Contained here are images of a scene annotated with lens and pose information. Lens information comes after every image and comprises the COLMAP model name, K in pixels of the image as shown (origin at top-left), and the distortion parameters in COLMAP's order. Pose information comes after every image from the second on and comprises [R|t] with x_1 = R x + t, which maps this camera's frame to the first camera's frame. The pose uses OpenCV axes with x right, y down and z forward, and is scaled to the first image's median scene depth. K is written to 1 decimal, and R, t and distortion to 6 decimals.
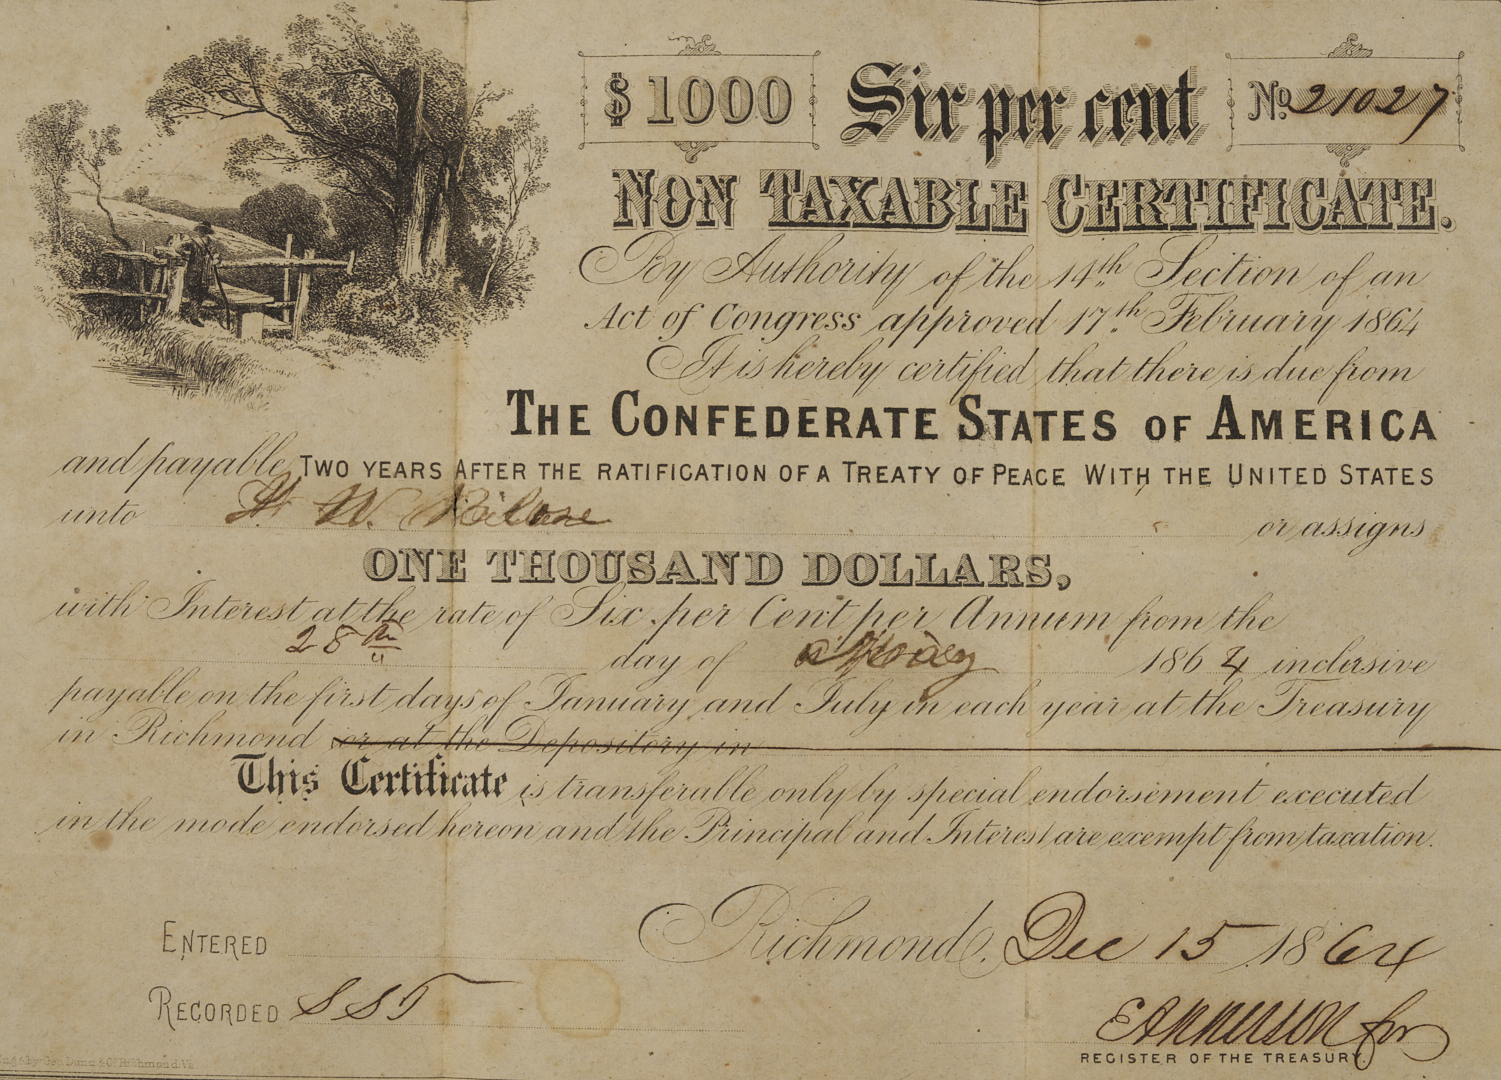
lens RADIAL K [[4117.3, 0, 751.4], [0, 4117.3, 541.1], [0, 0, 1]] dist [-0.019869, 0.000000]
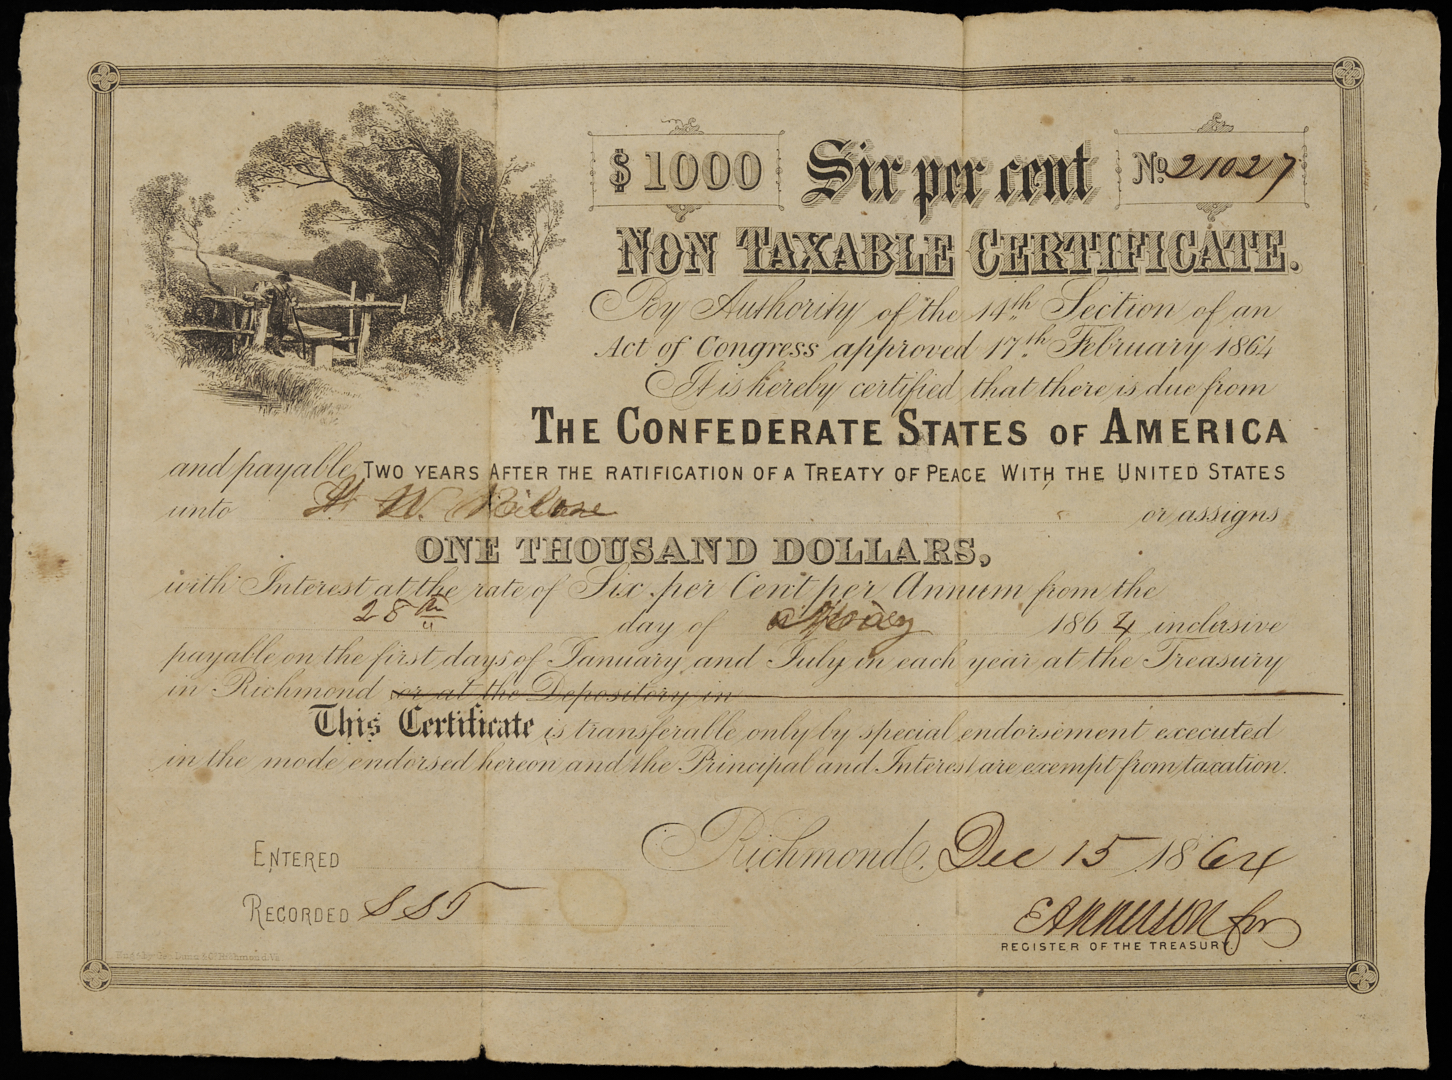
lens RADIAL K [[3795.1, 0, 725.2], [0, 3795.1, 538.9], [0, 0, 1]] dist [0.002430, 0.000000]
pose [[0.999979, -0.006331, 0.001678, -0.003691], [0.006325, 0.999974, 0.003579, -0.000999], [-0.001700, -0.003568, 0.999992, -0.134645]]
